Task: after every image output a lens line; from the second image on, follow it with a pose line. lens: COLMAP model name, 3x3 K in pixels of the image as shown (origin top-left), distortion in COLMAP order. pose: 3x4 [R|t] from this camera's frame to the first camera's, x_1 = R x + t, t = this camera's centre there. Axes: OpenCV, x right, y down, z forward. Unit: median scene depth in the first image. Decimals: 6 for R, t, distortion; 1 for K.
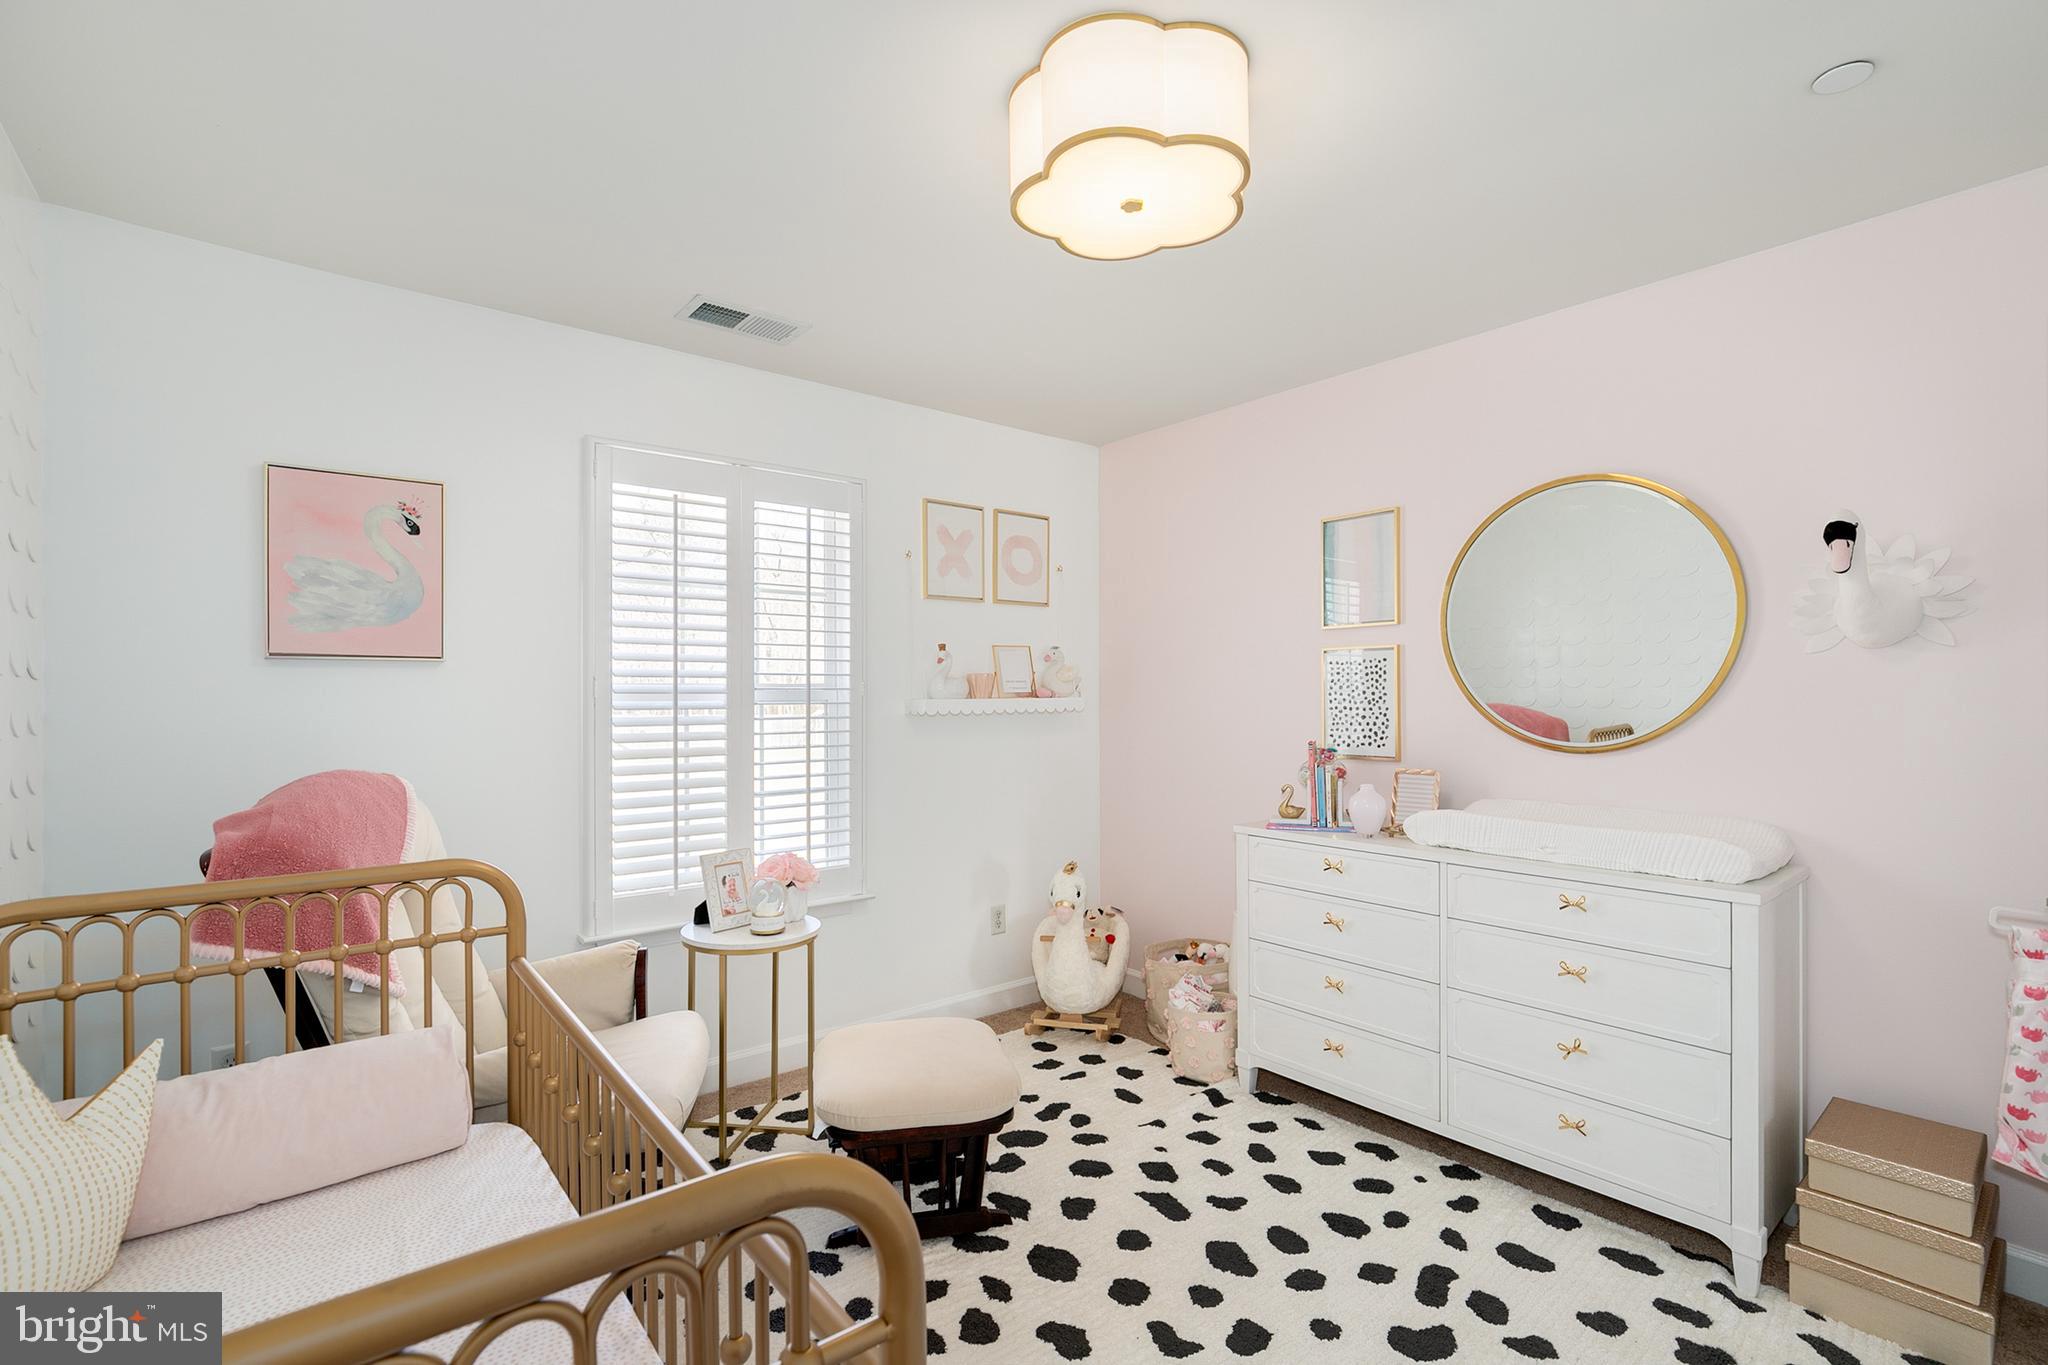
lens RADIAL K [[938.8, 0, 1024.6], [0, 938.8, 692.2], [0, 0, 1]] dist [0.002949, 0.000784]
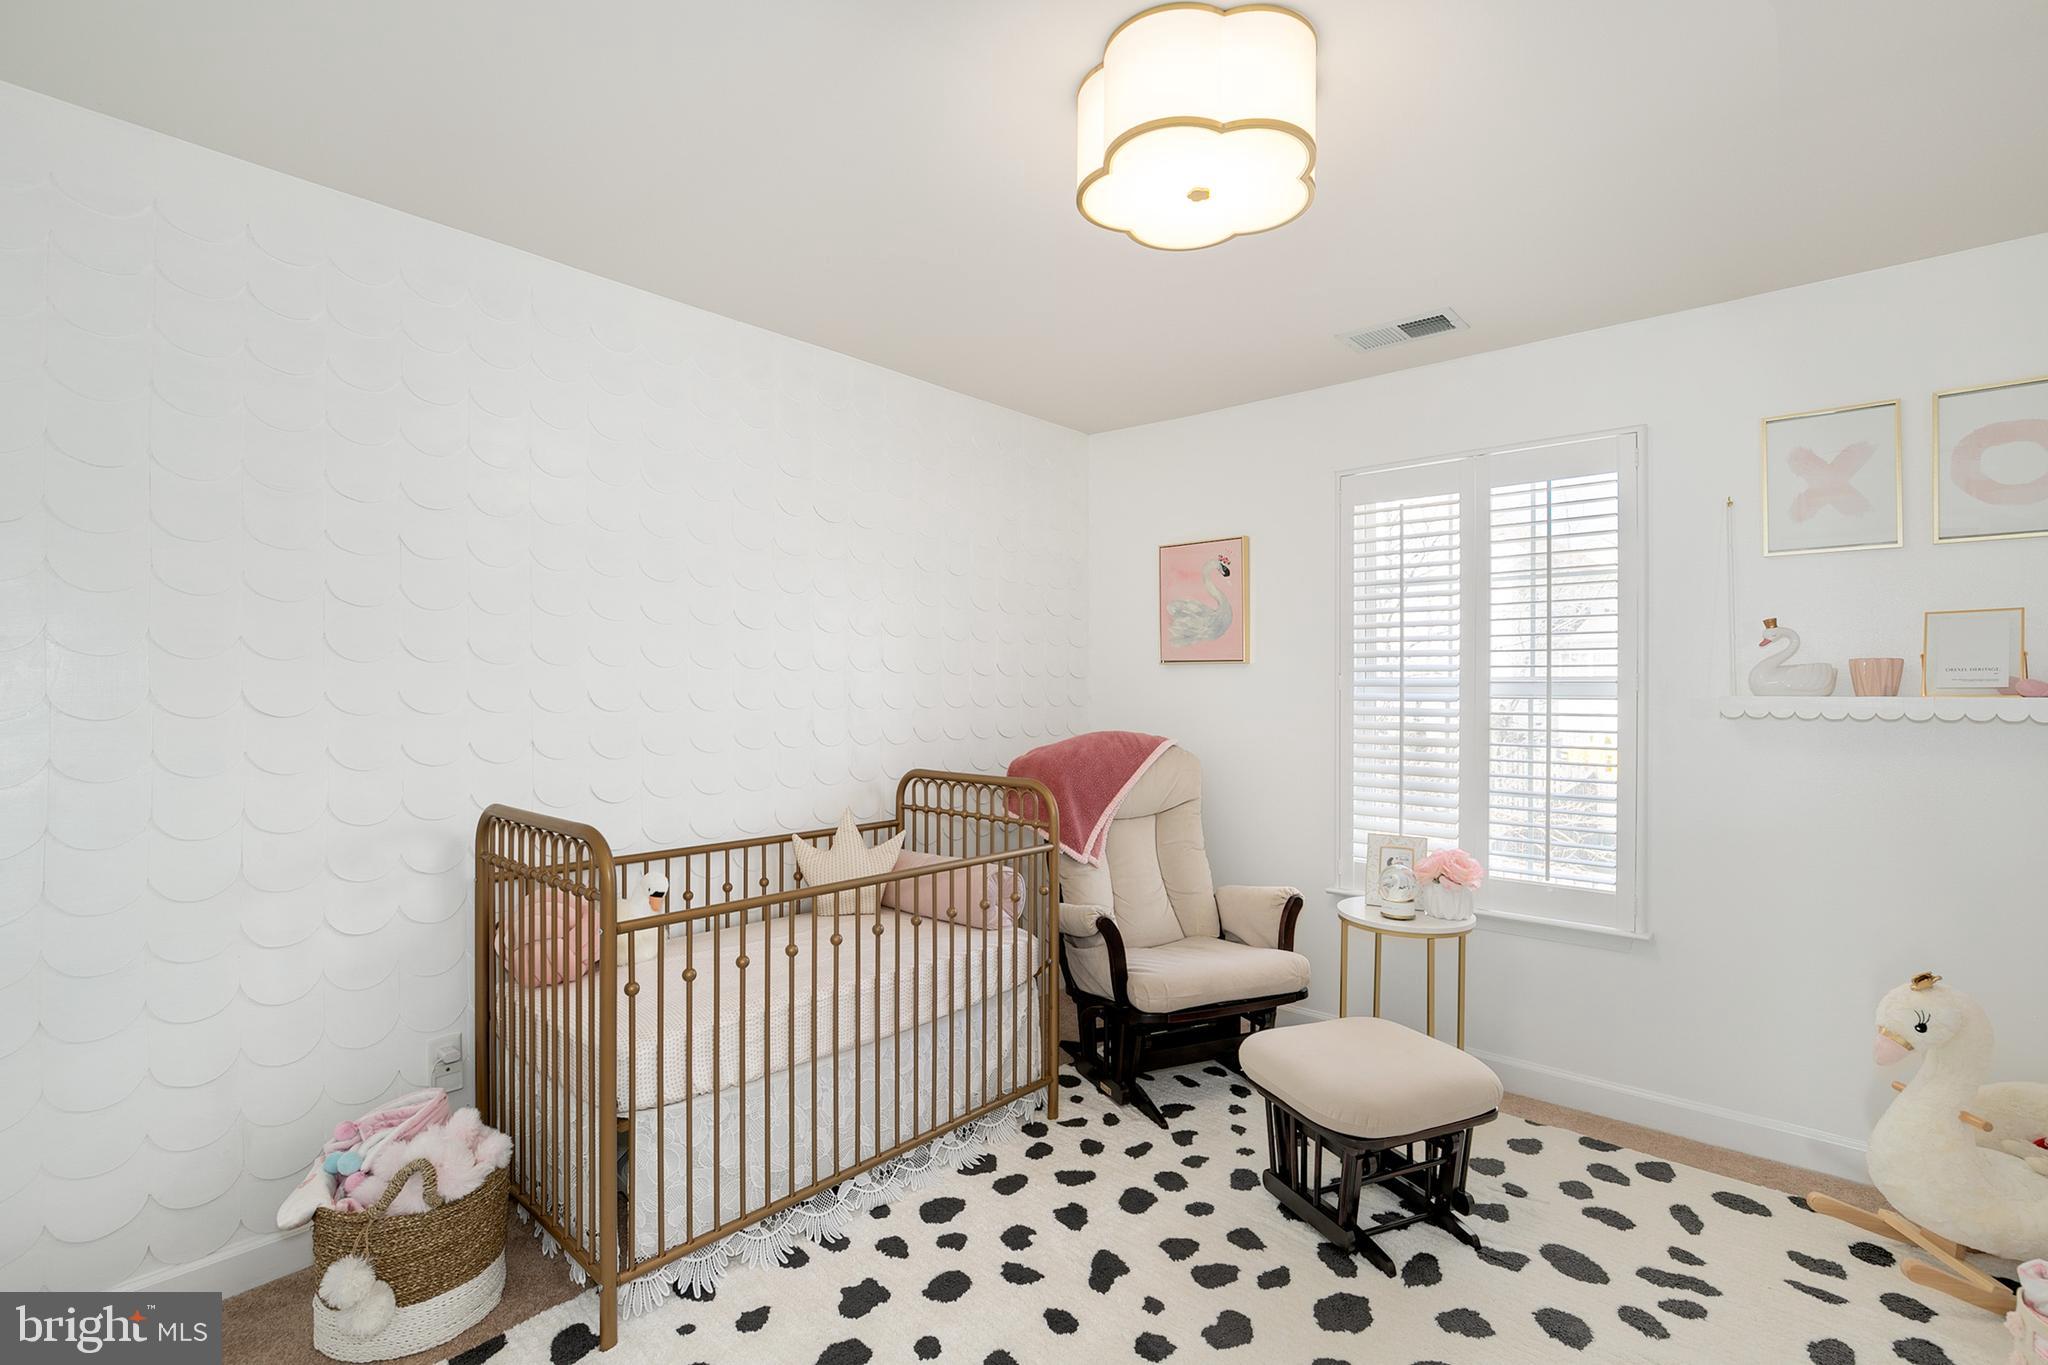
lens RADIAL K [[938.8, 0, 1023.6], [0, 938.8, 684.3], [0, 0, 1]] dist [0.002949, 0.000784]
pose [[0.162771, 0.001033, -0.986663, 0.674236], [-0.002553, 0.999997, 0.000626, -0.000654], [0.986661, 0.002417, 0.162773, 0.418419]]
